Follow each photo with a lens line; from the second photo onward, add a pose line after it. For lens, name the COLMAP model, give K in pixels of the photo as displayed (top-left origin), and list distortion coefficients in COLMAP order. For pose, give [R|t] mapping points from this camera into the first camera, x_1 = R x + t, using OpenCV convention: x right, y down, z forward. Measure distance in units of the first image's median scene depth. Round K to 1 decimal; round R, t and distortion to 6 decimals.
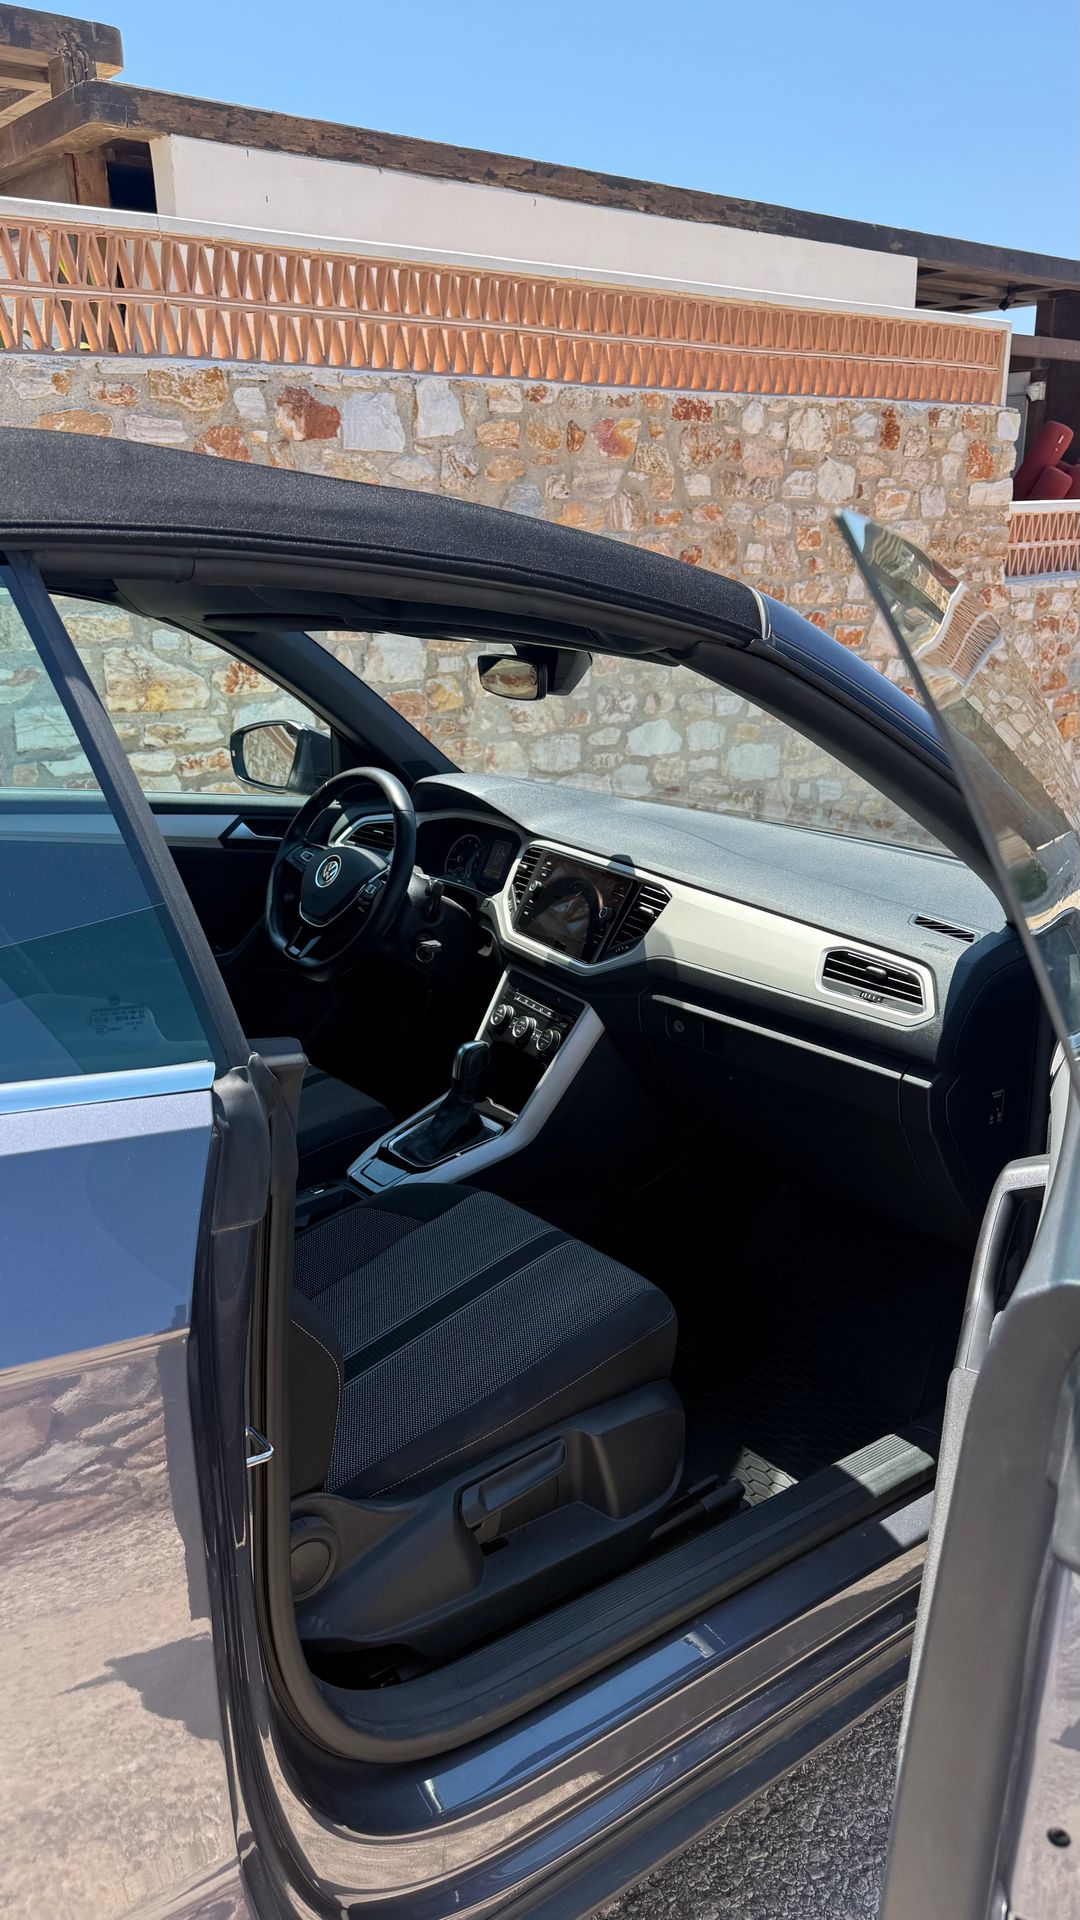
lens RADIAL K [[1422.9, 0, 540.7], [0, 1422.9, 955.7], [0, 0, 1]] dist [0.006101, -0.015166]
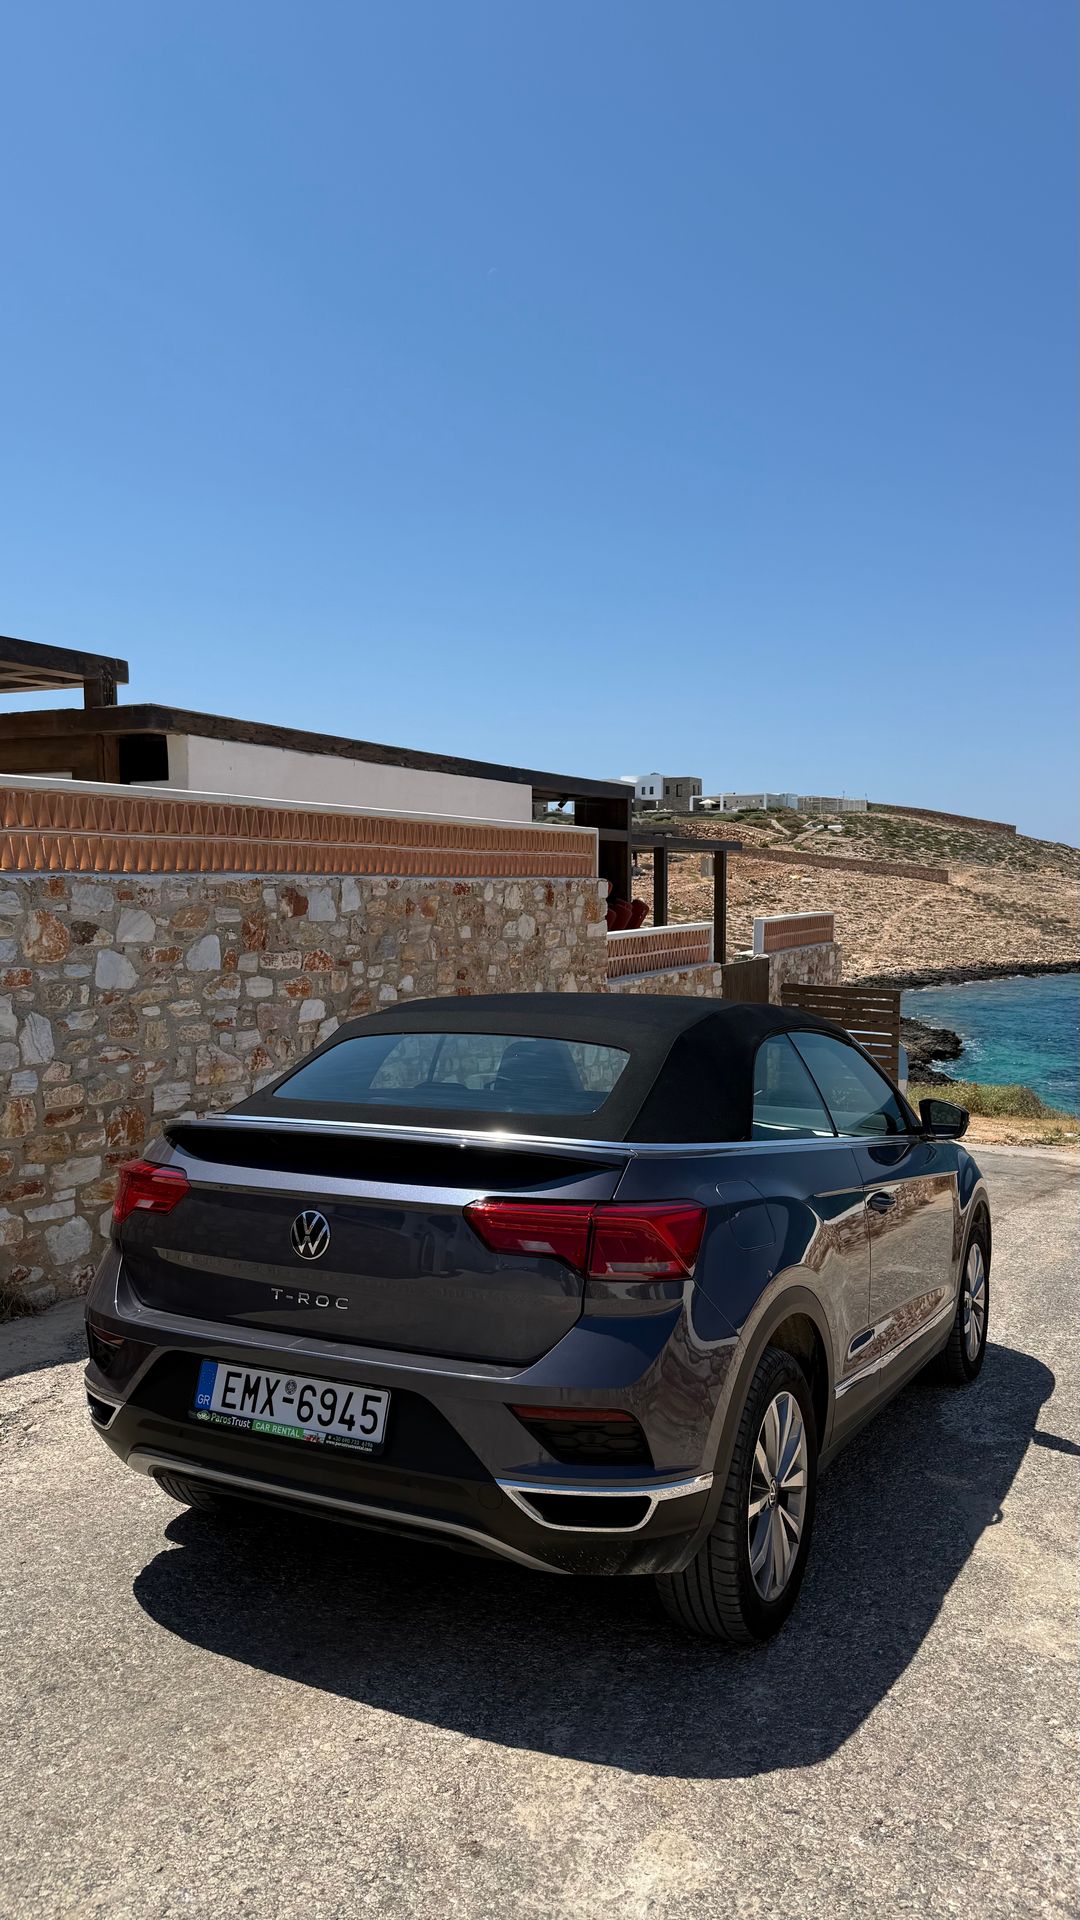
lens RADIAL K [[1422.9, 0, 542.3], [0, 1422.9, 959.1], [0, 0, 1]] dist [0.006101, -0.015166]
pose [[0.909284, -0.011790, 0.416008, -0.505580], [0.114057, 0.968386, -0.221853, 0.071206], [-0.400241, 0.249176, 0.881883, -0.475368]]
